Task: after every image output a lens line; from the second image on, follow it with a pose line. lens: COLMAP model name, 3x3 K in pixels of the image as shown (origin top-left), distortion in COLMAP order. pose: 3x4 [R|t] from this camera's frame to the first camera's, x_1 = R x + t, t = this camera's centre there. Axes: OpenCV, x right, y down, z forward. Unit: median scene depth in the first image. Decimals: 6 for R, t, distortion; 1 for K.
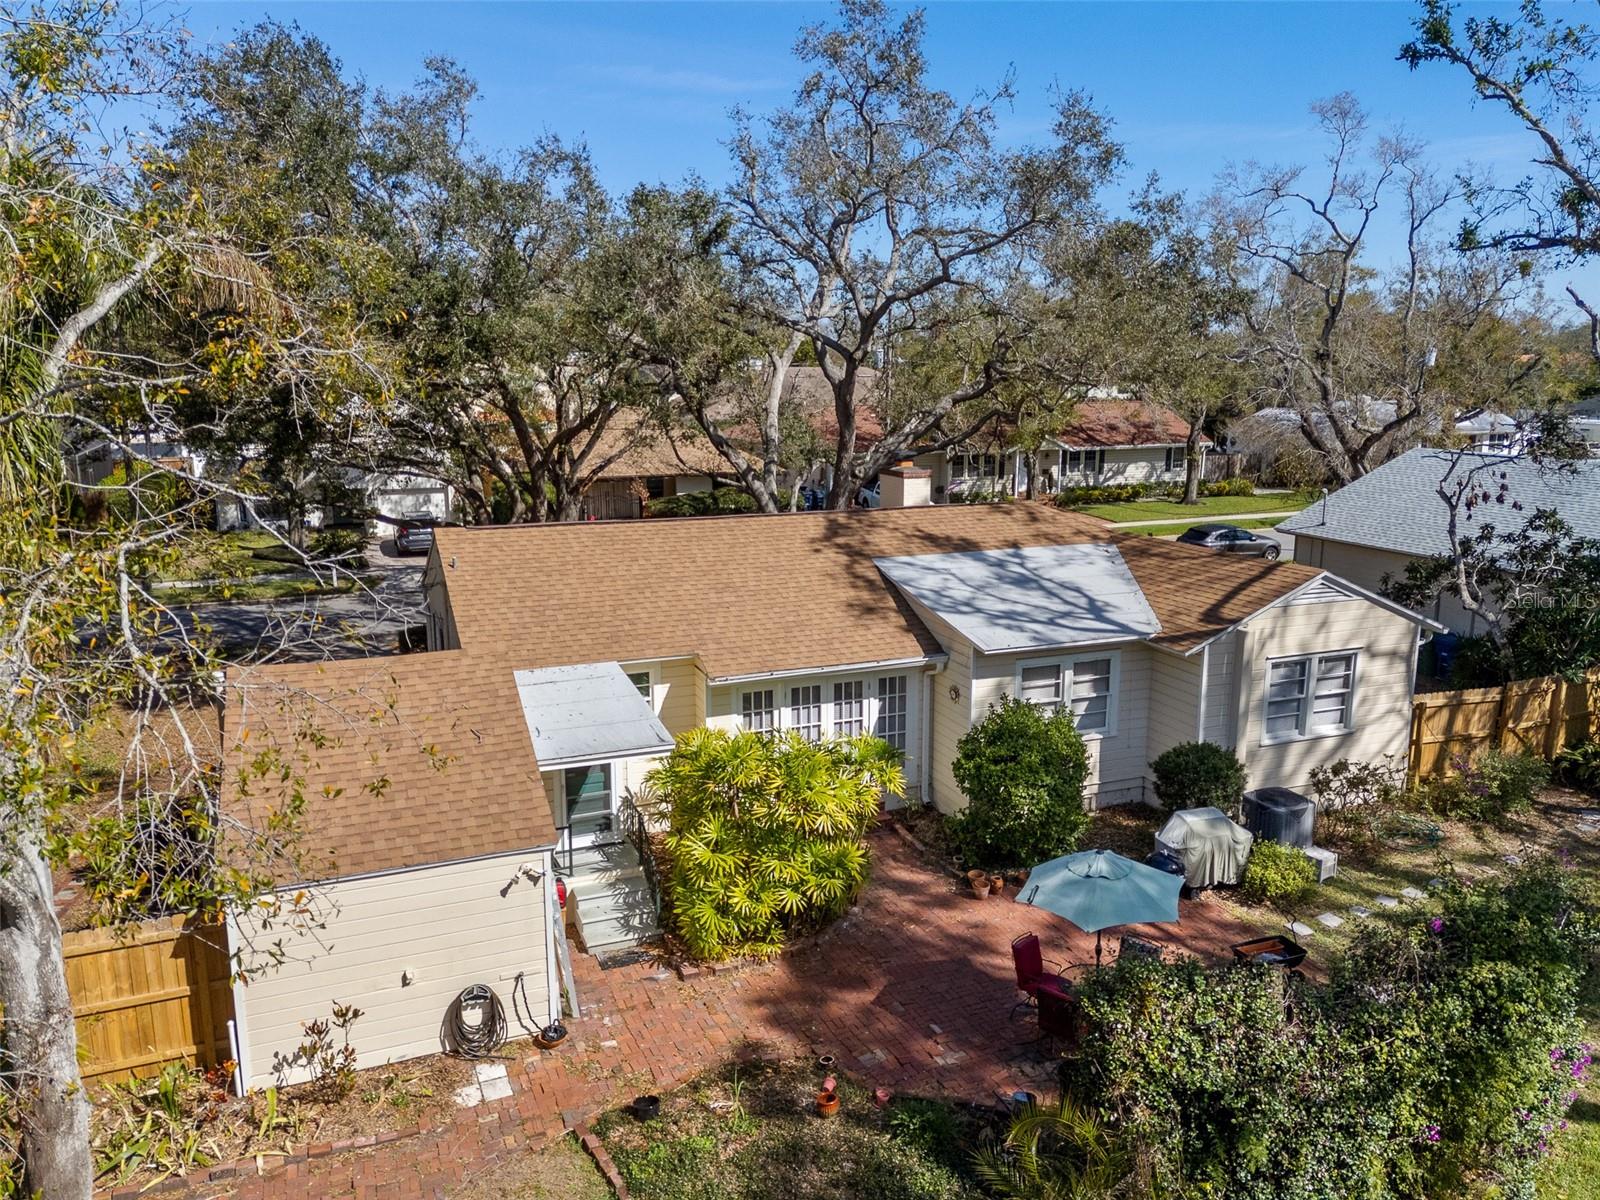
lens RADIAL K [[1174.7, 0, 815.2], [0, 1174.7, 607.3], [0, 0, 1]] dist [0.085846, -0.076854]
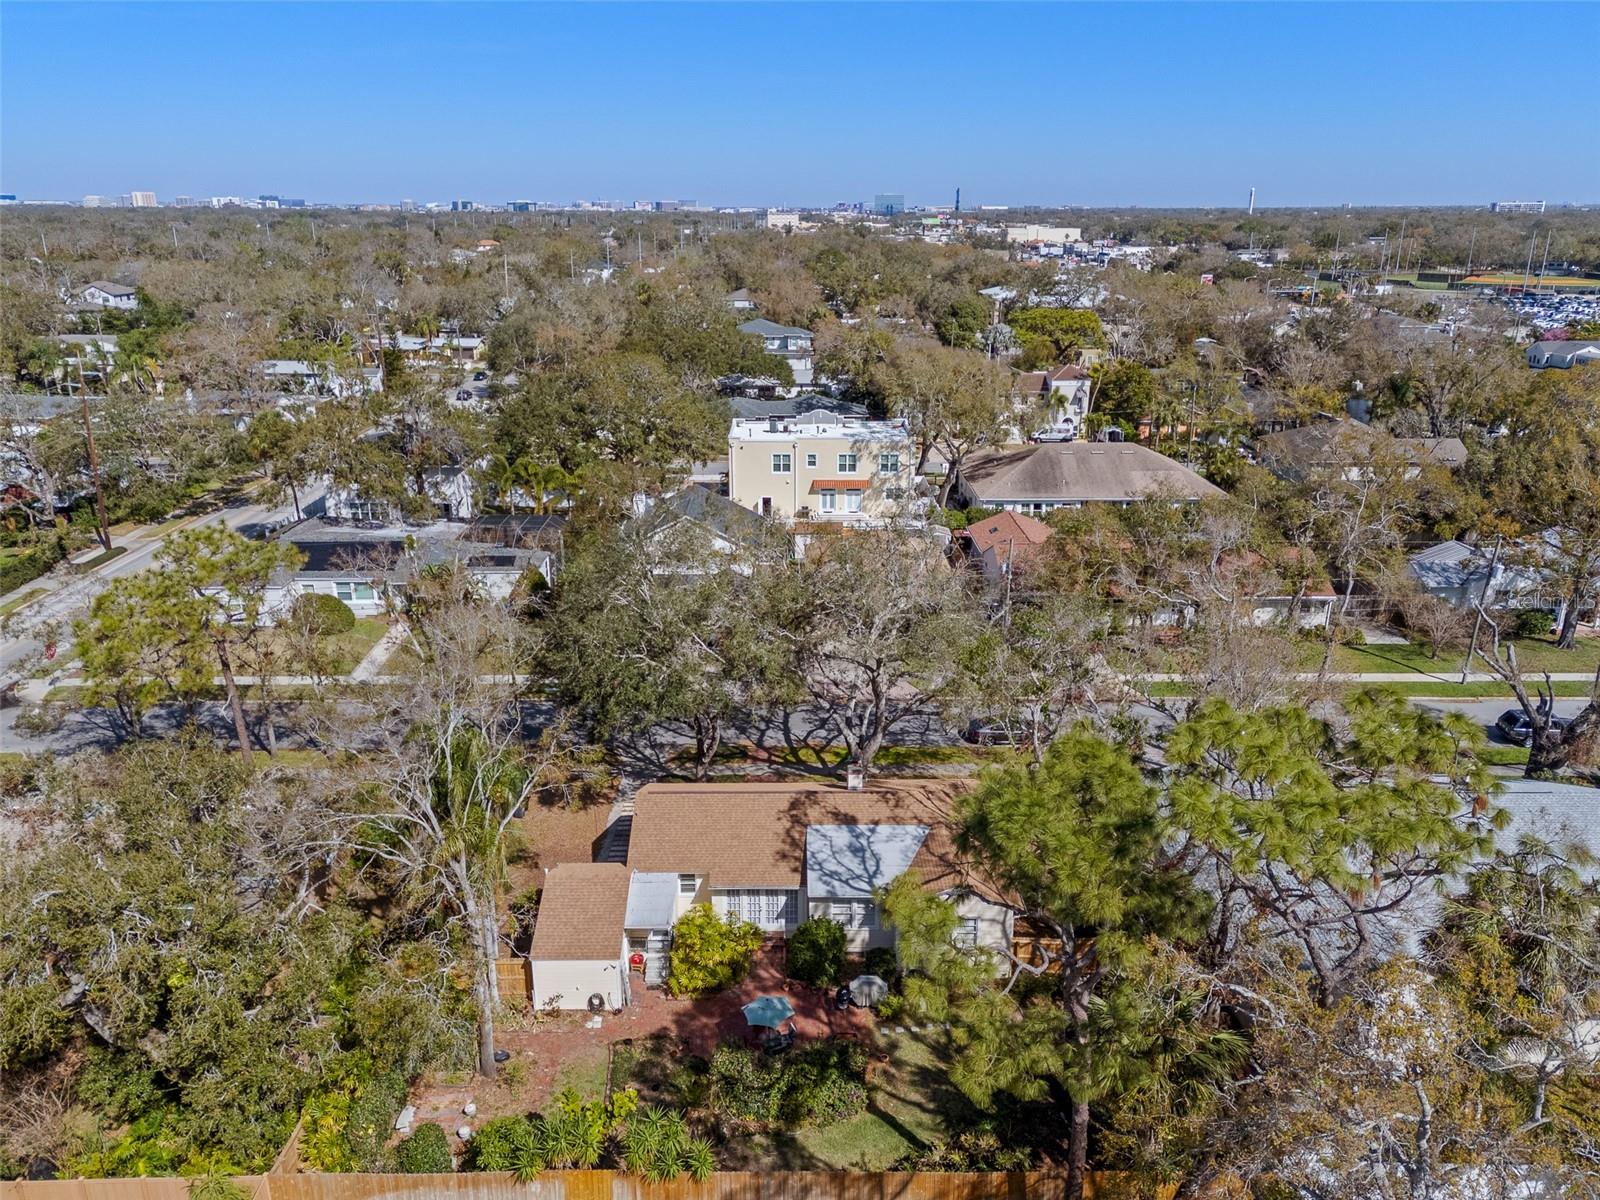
lens RADIAL K [[1174.7, 0, 795.7], [0, 1174.7, 591.5], [0, 0, 1]] dist [0.085846, -0.076854]
pose [[0.930849, 0.121797, -0.344507, 0.862365], [-0.082131, 0.988428, 0.127533, -0.878757], [0.356053, -0.090419, 0.930081, -1.256260]]
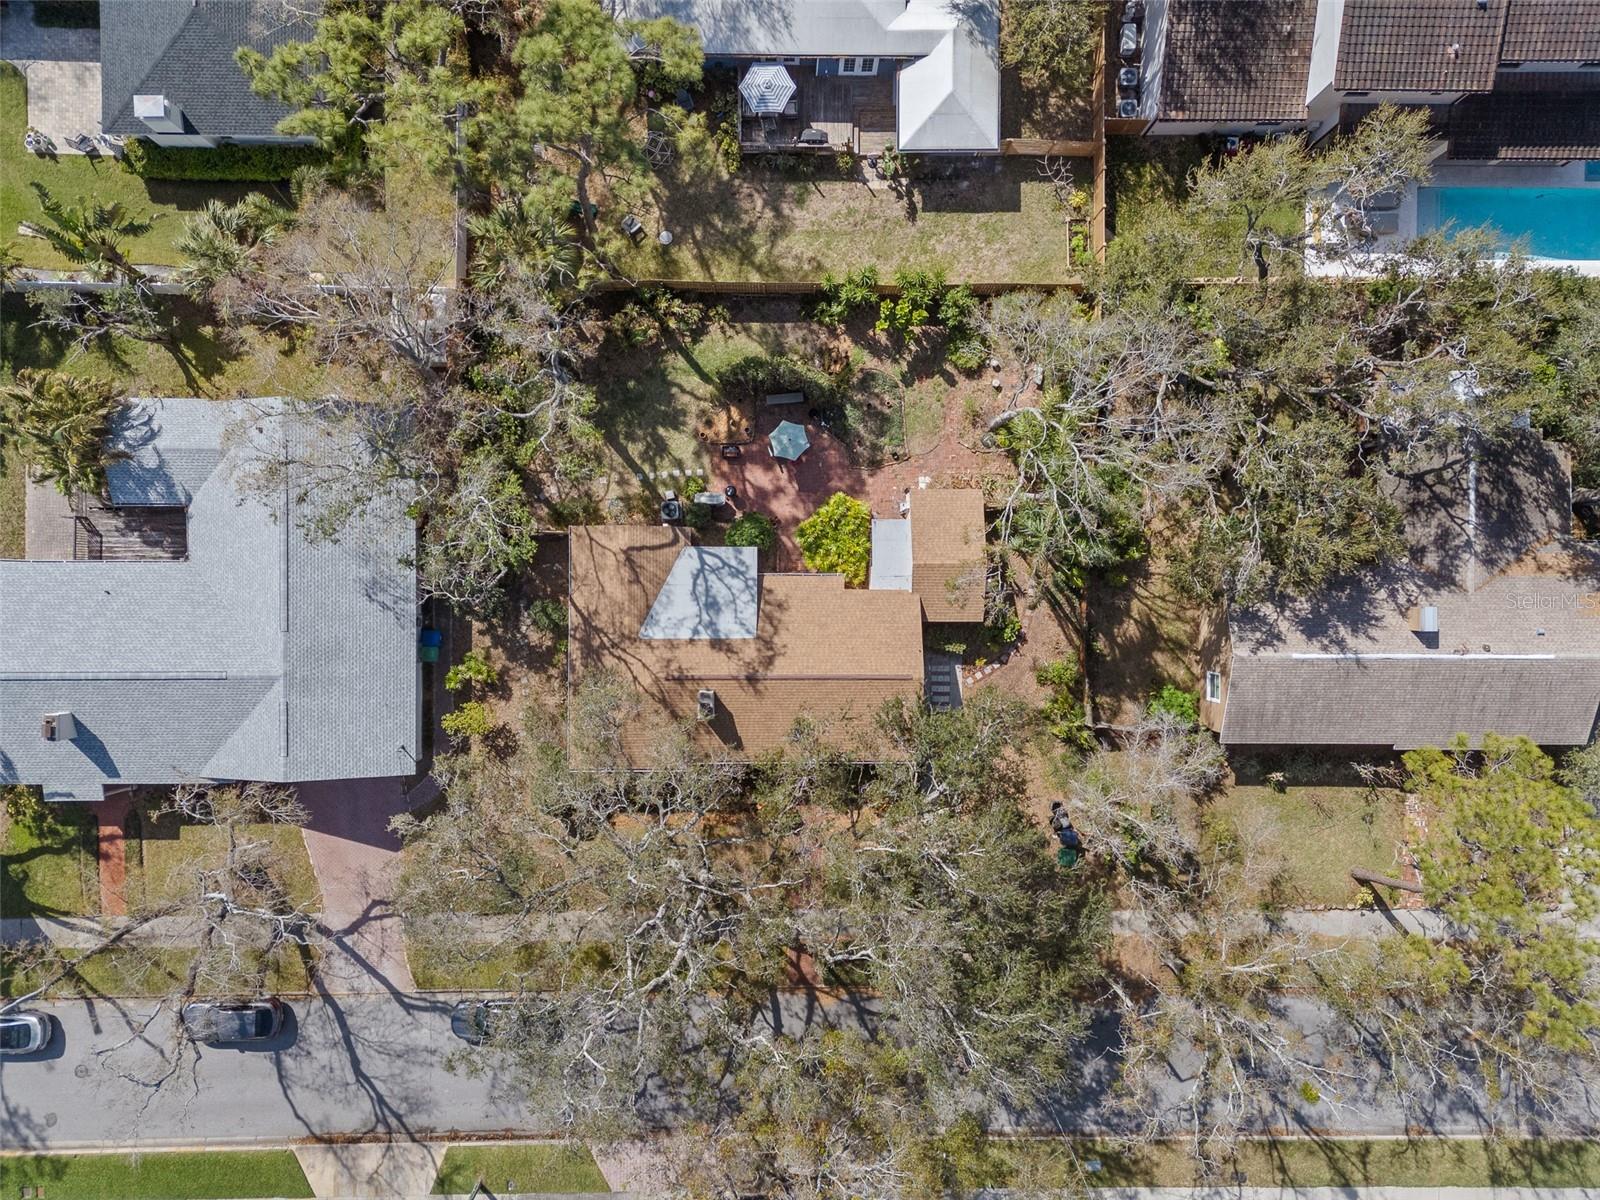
lens RADIAL K [[1174.7, 0, 812.9], [0, 1174.7, 587.0], [0, 0, 1]] dist [0.085846, -0.076854]
pose [[-0.927124, -0.374339, -0.017629, 0.031296], [0.066001, -0.209408, 0.975598, -2.658883], [-0.368896, 0.903337, 0.218854, 0.359723]]
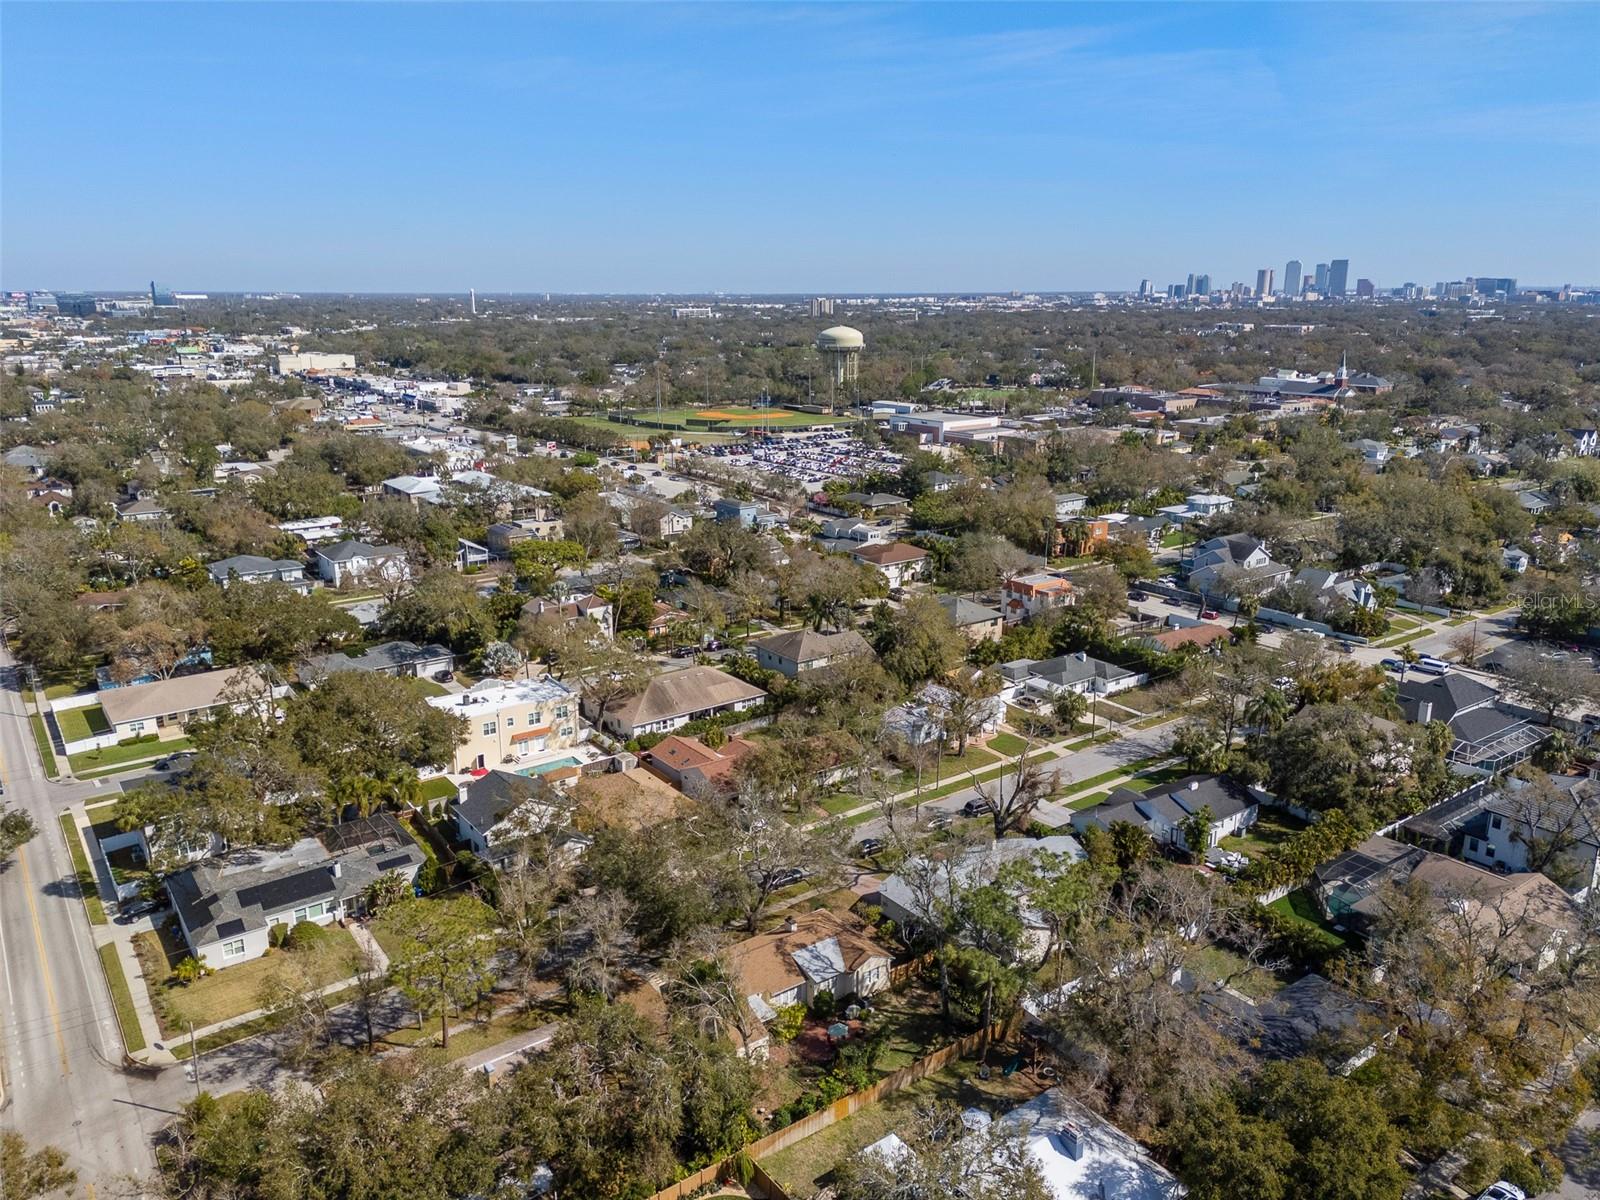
lens RADIAL K [[1174.7, 0, 797.0], [0, 1174.7, 597.5], [0, 0, 1]] dist [0.085846, -0.076854]
pose [[0.969711, -0.060159, 0.236730, -1.141738], [0.047524, 0.997142, 0.058729, -2.068396], [-0.239587, -0.045699, 0.969799, -4.291109]]
